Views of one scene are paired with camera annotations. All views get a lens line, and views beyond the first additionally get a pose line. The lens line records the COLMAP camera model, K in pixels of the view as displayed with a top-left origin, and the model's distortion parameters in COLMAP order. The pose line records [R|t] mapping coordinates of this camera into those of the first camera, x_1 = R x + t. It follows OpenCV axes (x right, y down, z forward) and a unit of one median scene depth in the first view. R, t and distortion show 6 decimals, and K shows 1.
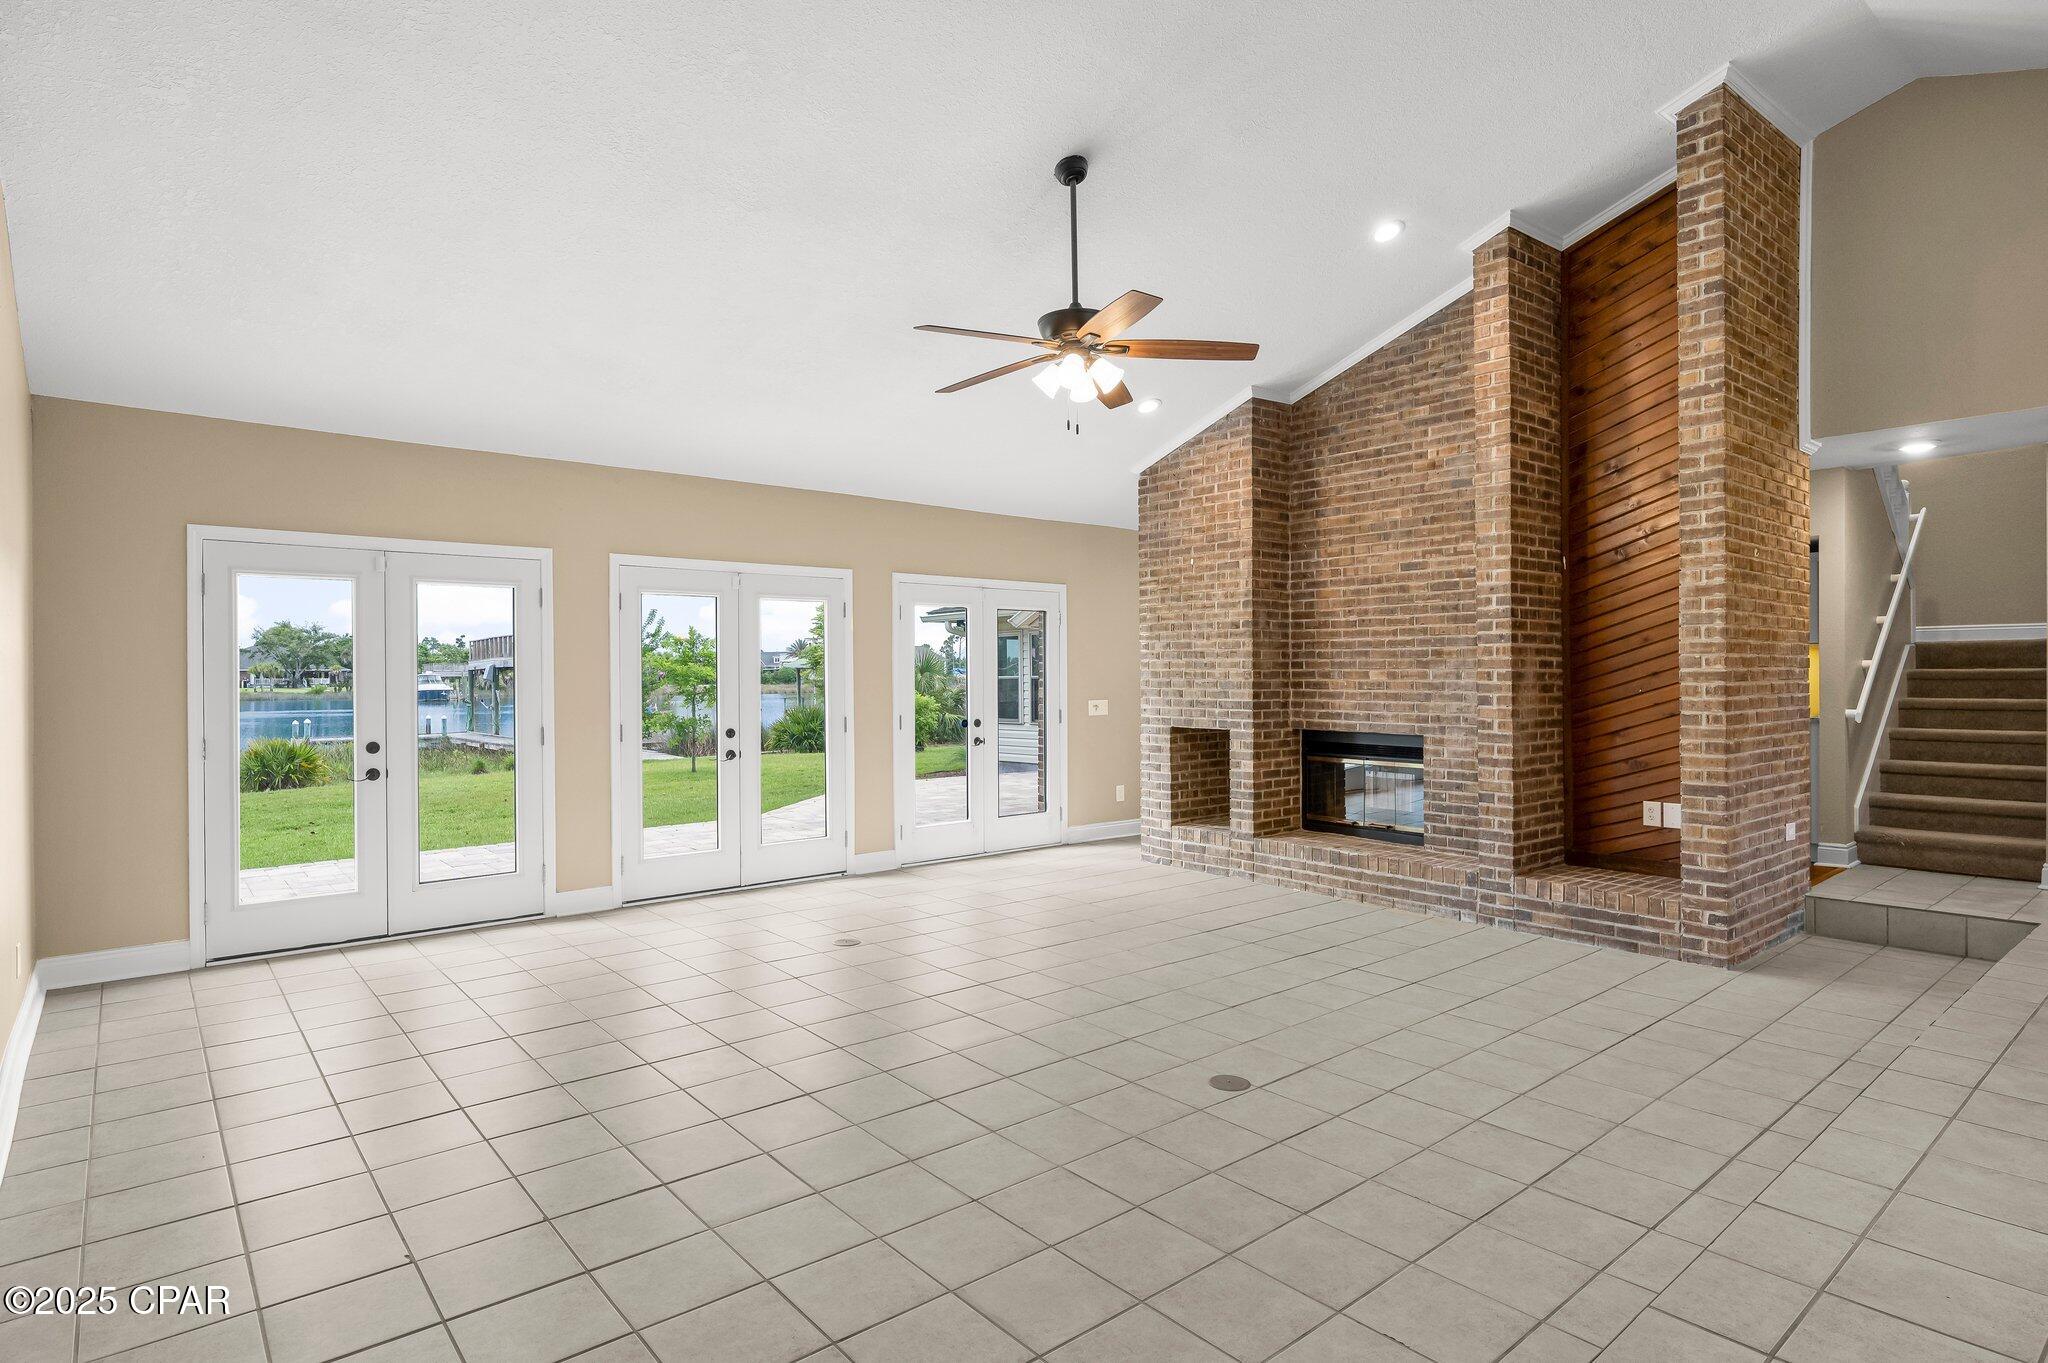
lens RADIAL K [[1069.3, 0, 1024.0], [0, 1069.3, 681.5], [0, 0, 1]] dist [-0.000708, -0.000007]
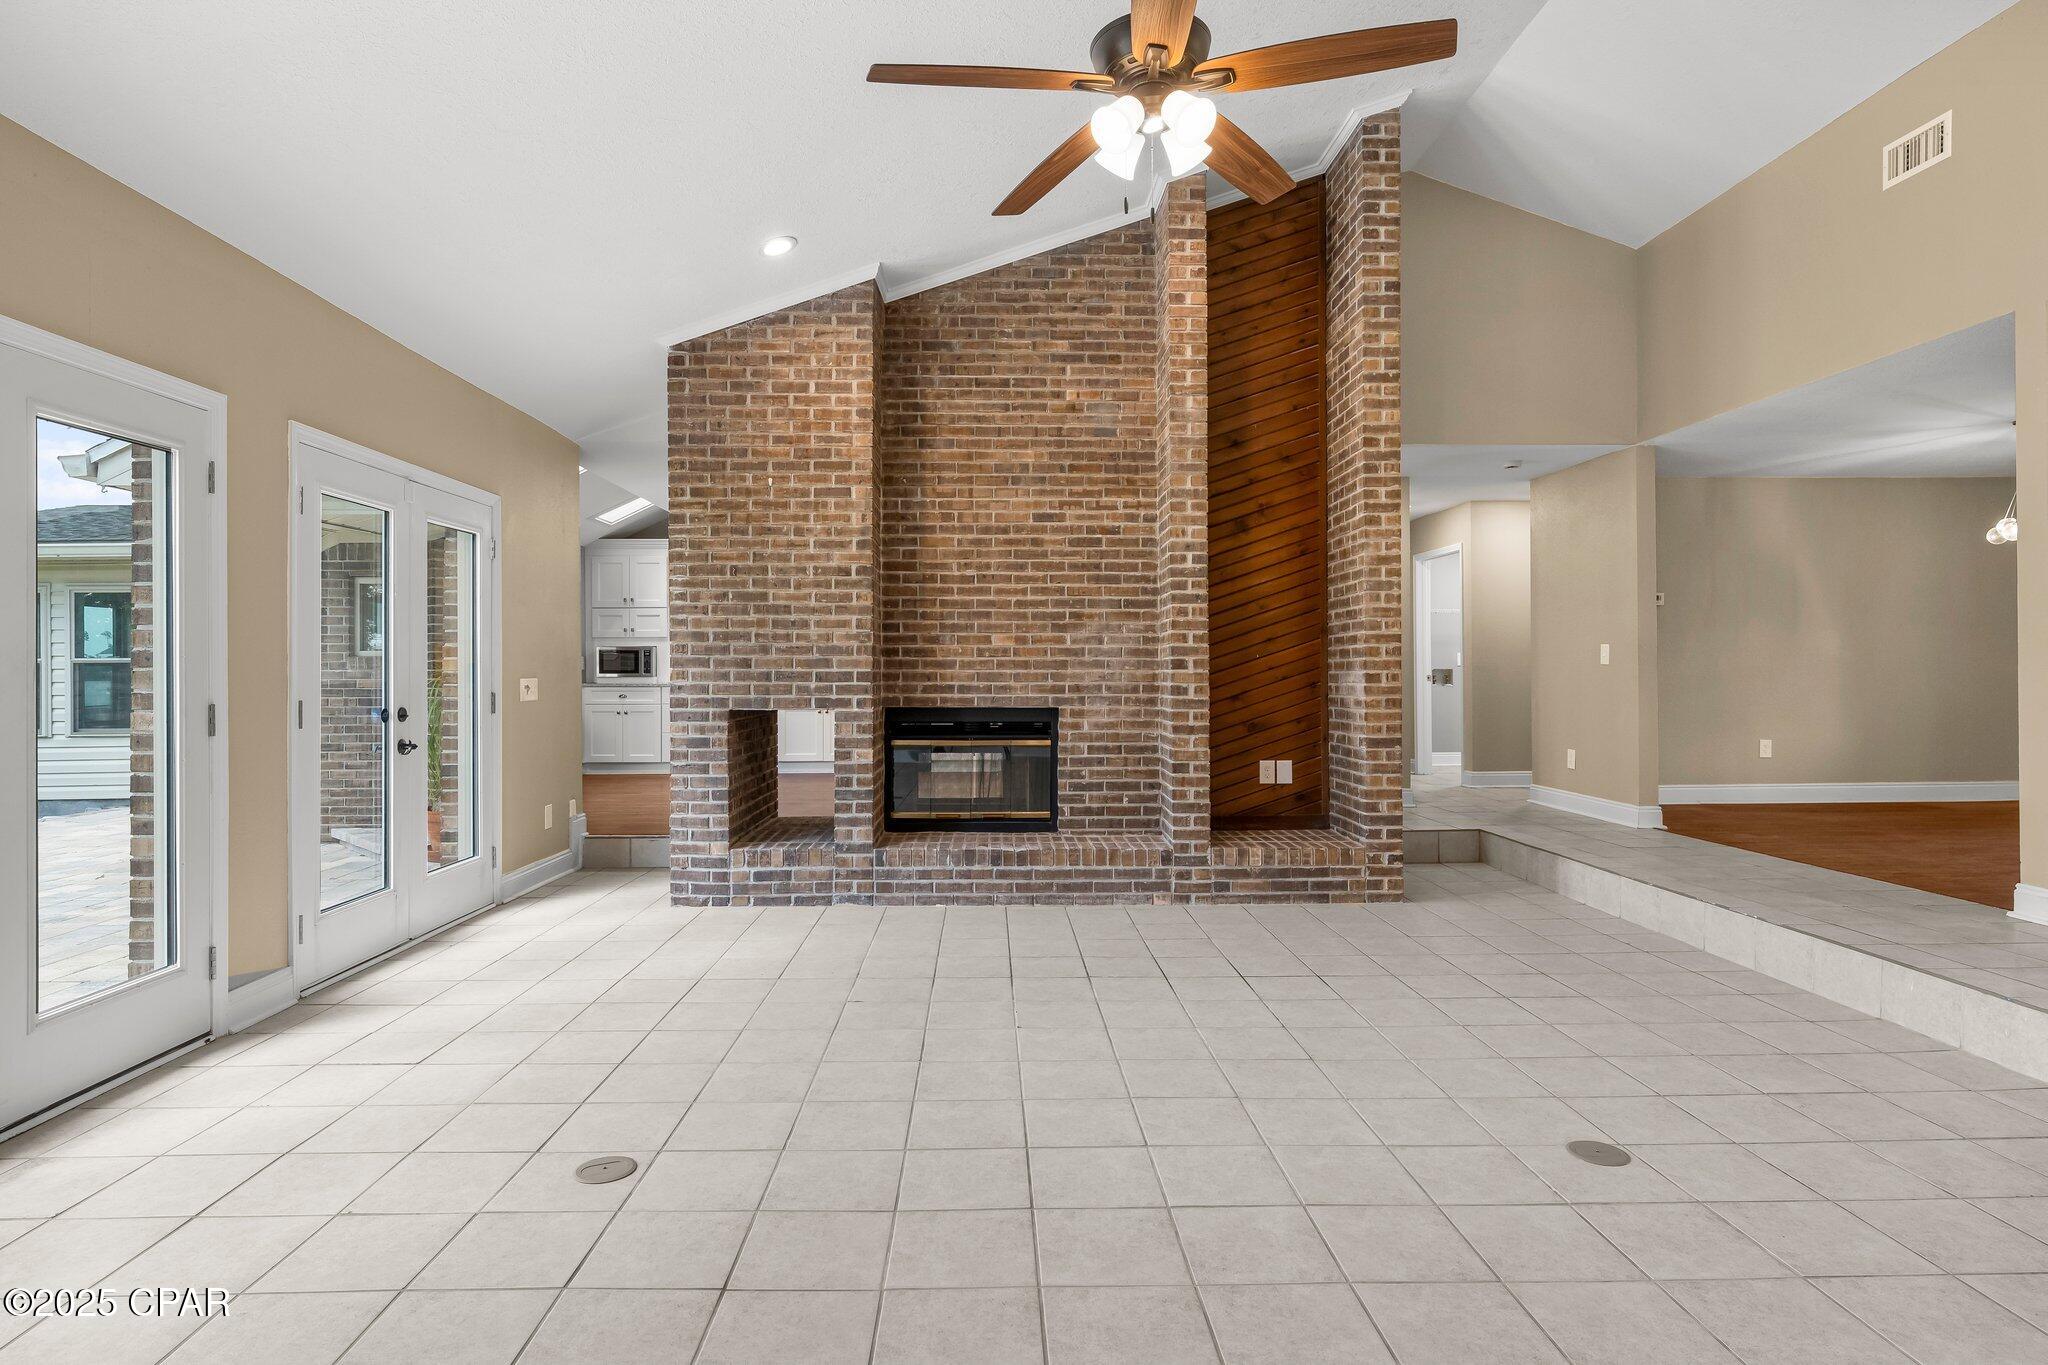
lens RADIAL K [[1064.7, 0, 1018.7], [0, 1064.7, 668.3], [0, 0, 1]] dist [-0.001599, 0.000191]
pose [[0.620553, 0.004970, 0.784149, -0.321936], [0.006008, 0.999920, -0.011092, 0.025514], [-0.784142, 0.011595, 0.620473, 0.439554]]
